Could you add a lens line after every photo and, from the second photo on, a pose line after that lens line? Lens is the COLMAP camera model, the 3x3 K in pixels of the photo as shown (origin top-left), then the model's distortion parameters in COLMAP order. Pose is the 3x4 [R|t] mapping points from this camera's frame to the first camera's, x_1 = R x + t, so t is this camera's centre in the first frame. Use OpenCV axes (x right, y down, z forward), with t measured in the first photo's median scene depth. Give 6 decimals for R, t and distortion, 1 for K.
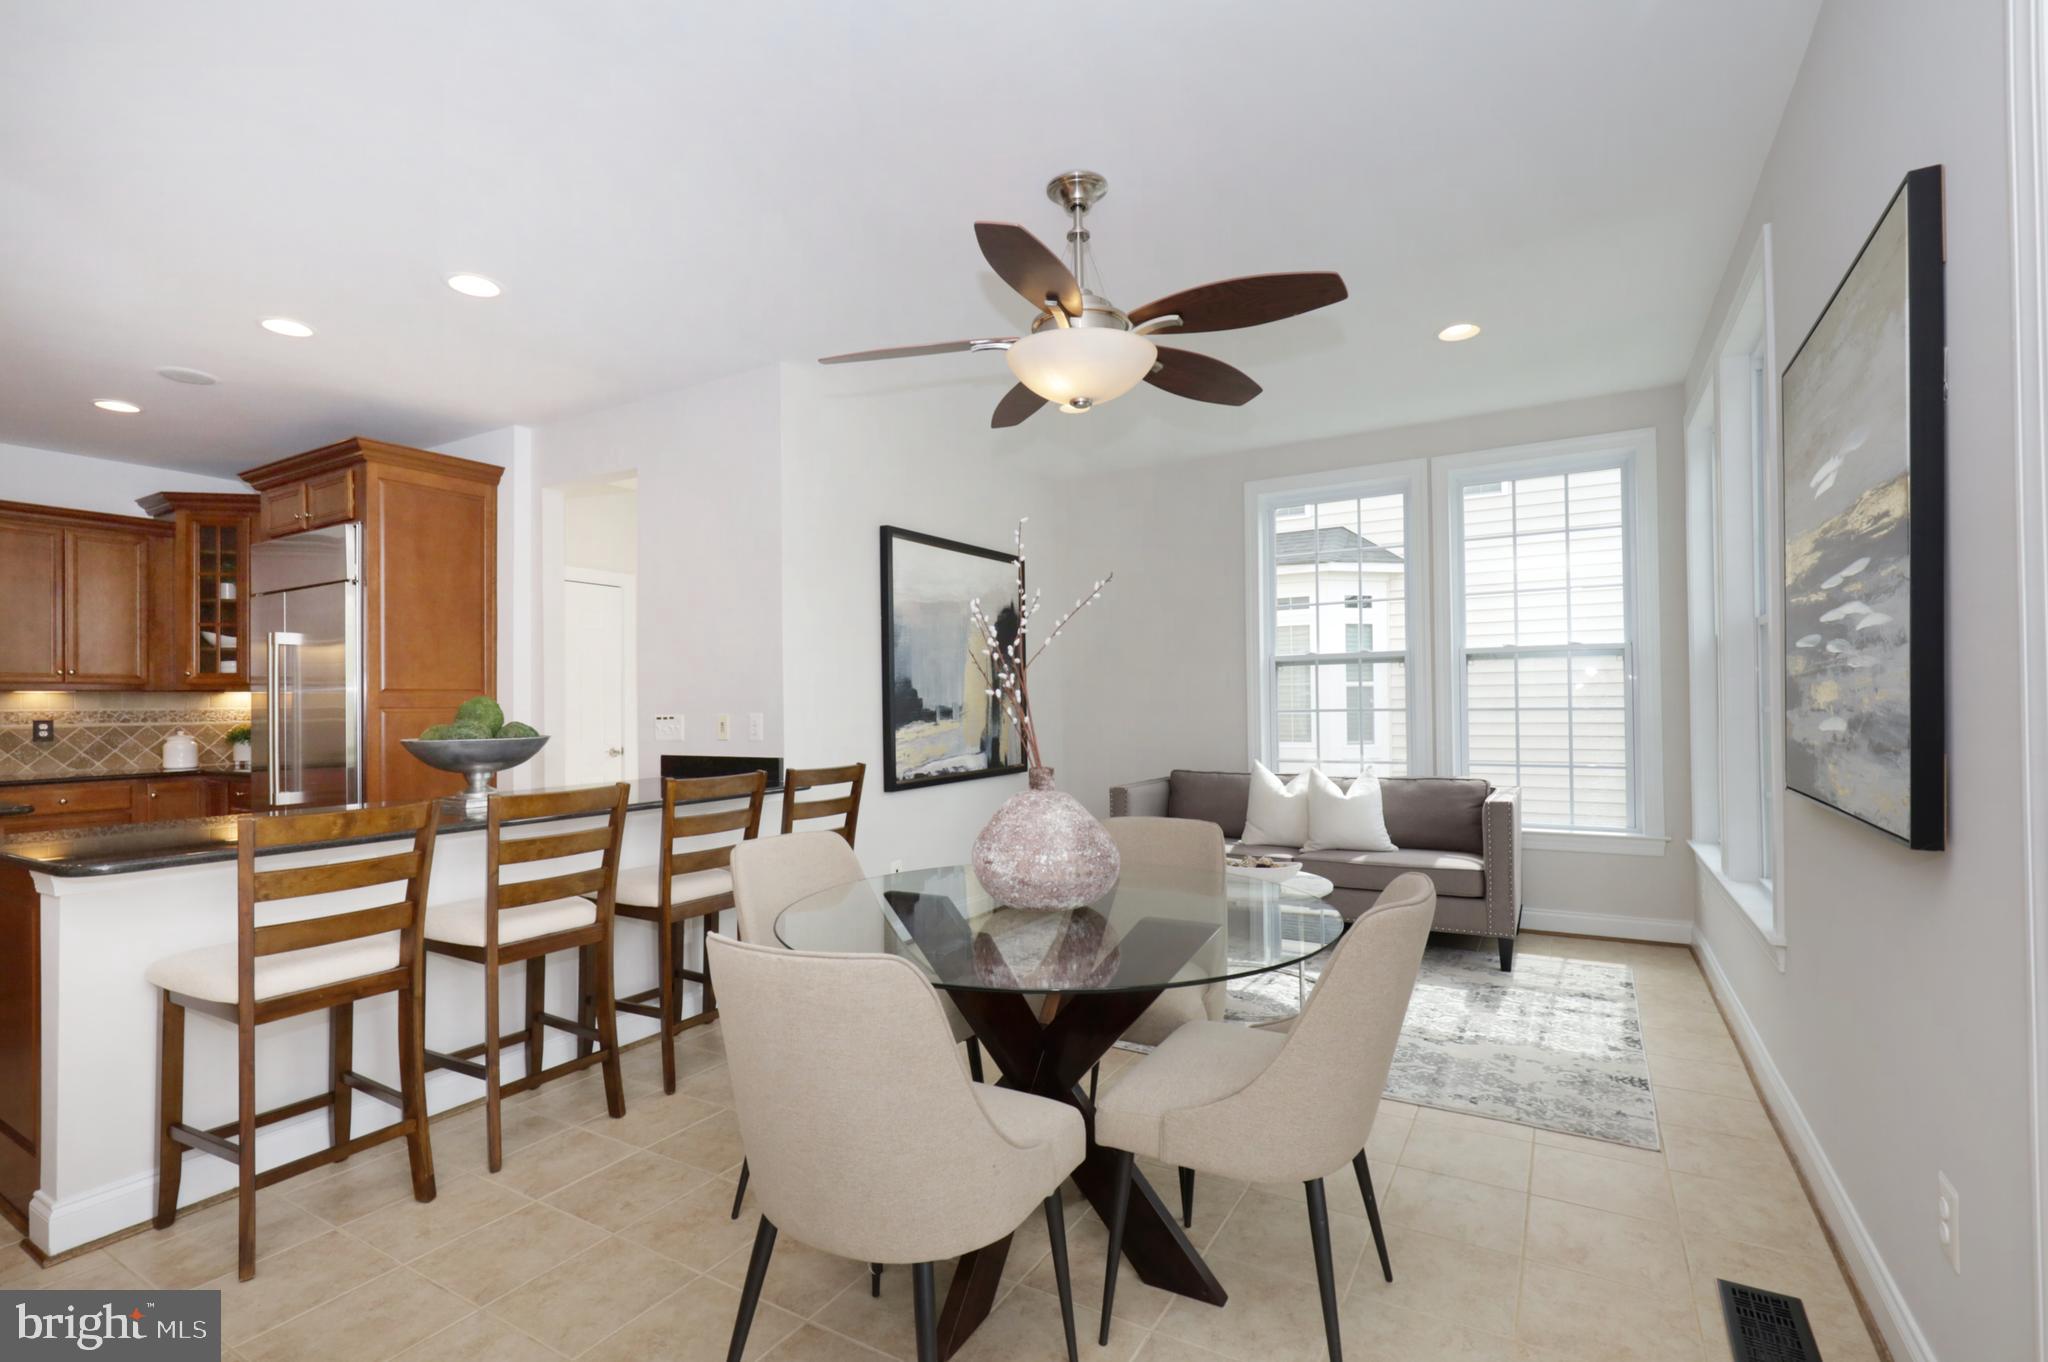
lens RADIAL K [[931.8, 0, 1114.2], [0, 931.8, 666.1], [0, 0, 1]] dist [-0.005305, 0.002248]
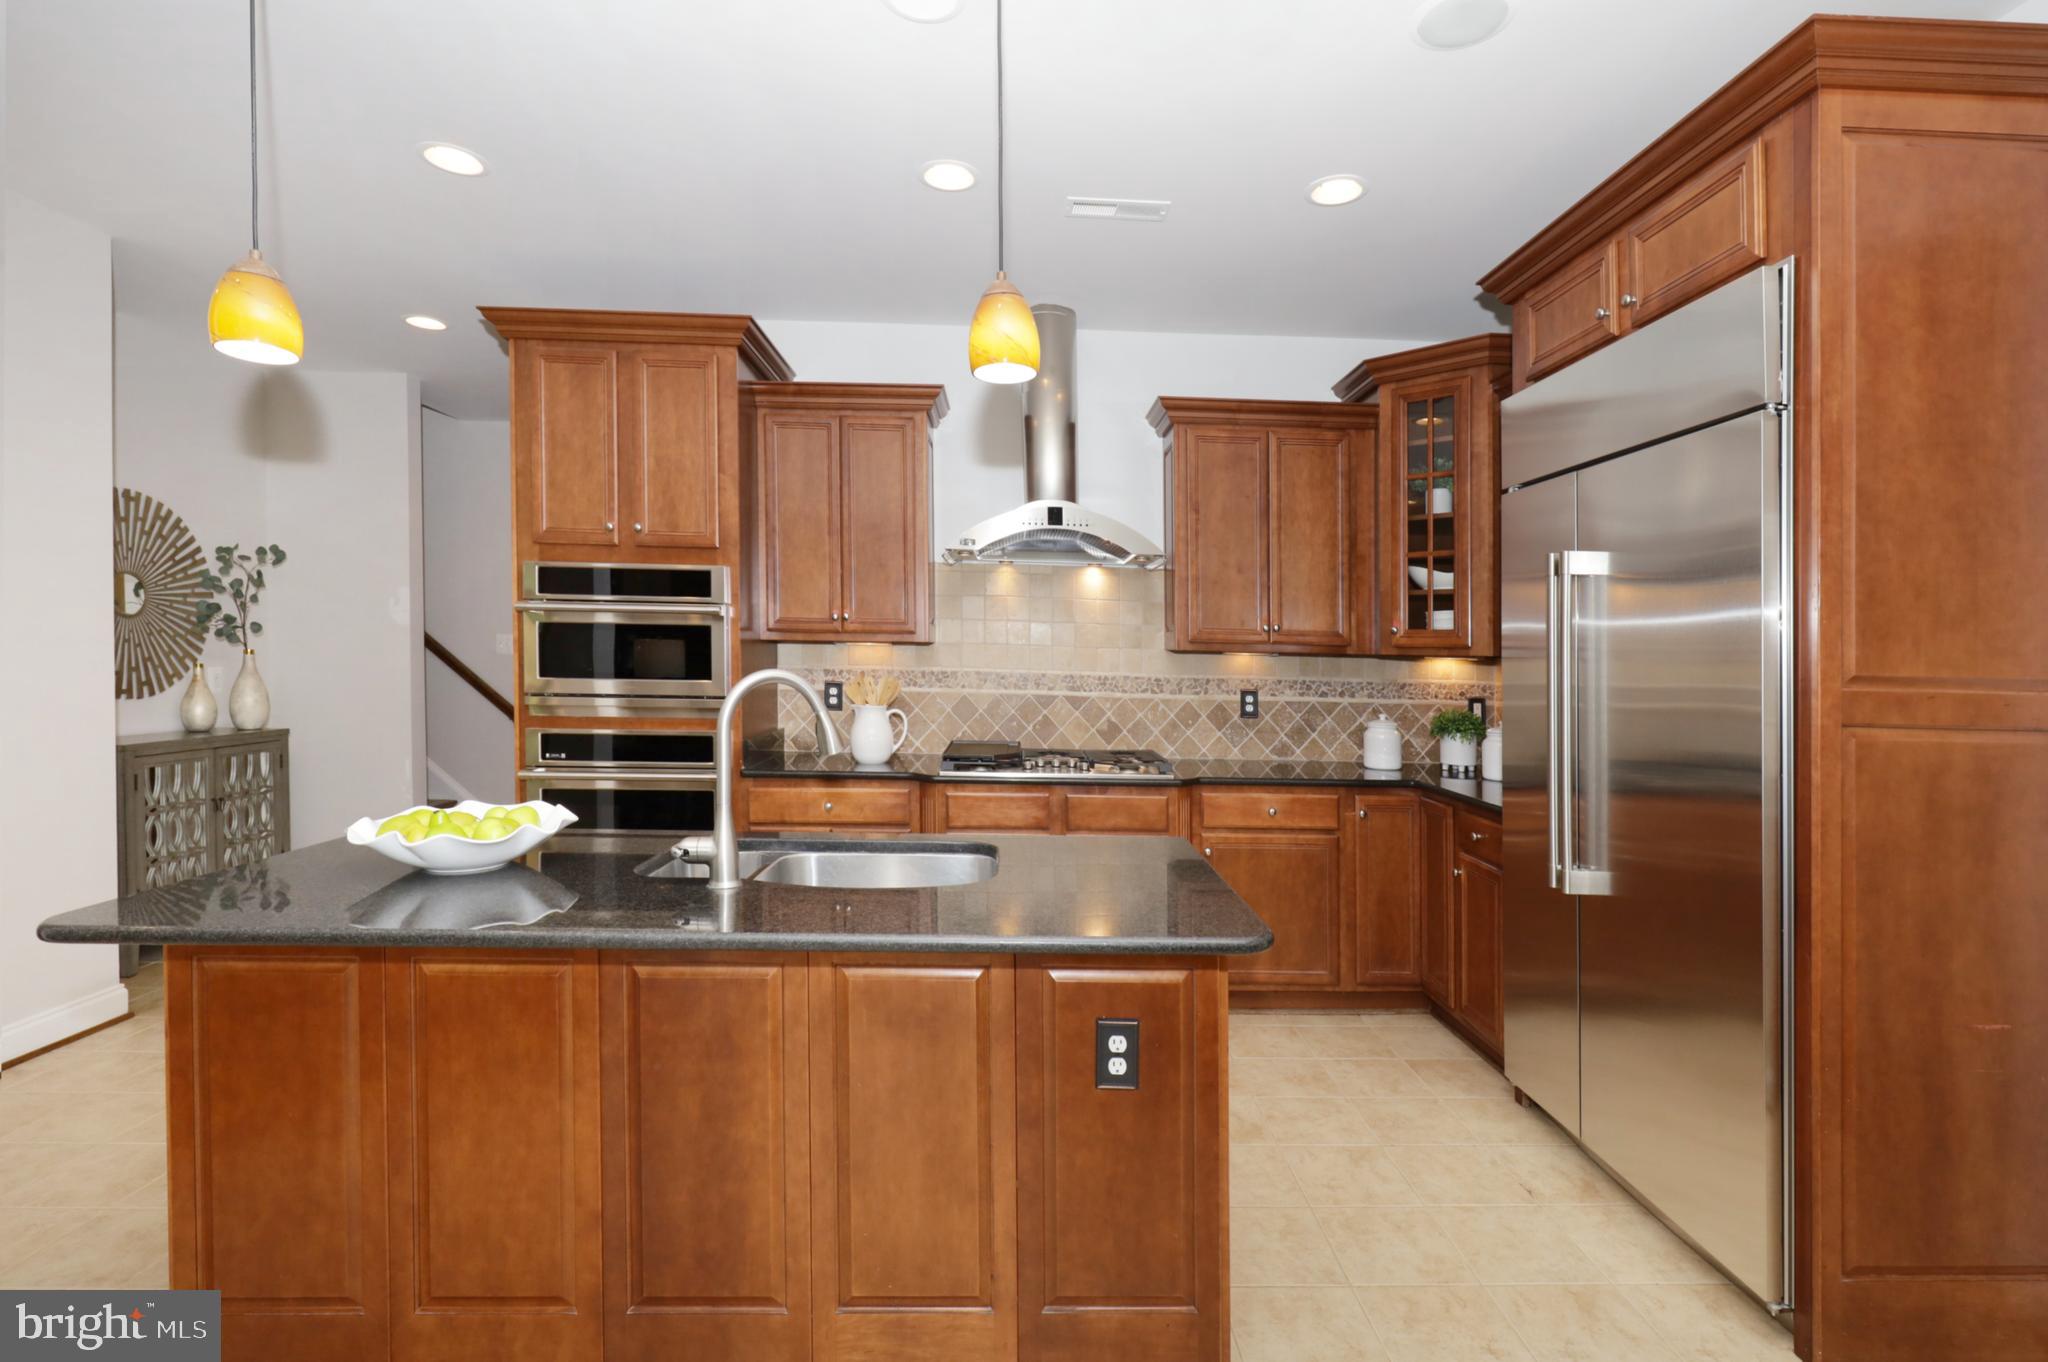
lens RADIAL K [[931.8, 0, 1053.7], [0, 931.8, 674.9], [0, 0, 1]] dist [-0.005305, 0.002248]
pose [[0.501095, 0.041455, -0.864399, -0.553795], [0.016995, 0.998188, 0.057724, -0.002939], [0.865225, -0.043615, 0.499483, 0.463133]]
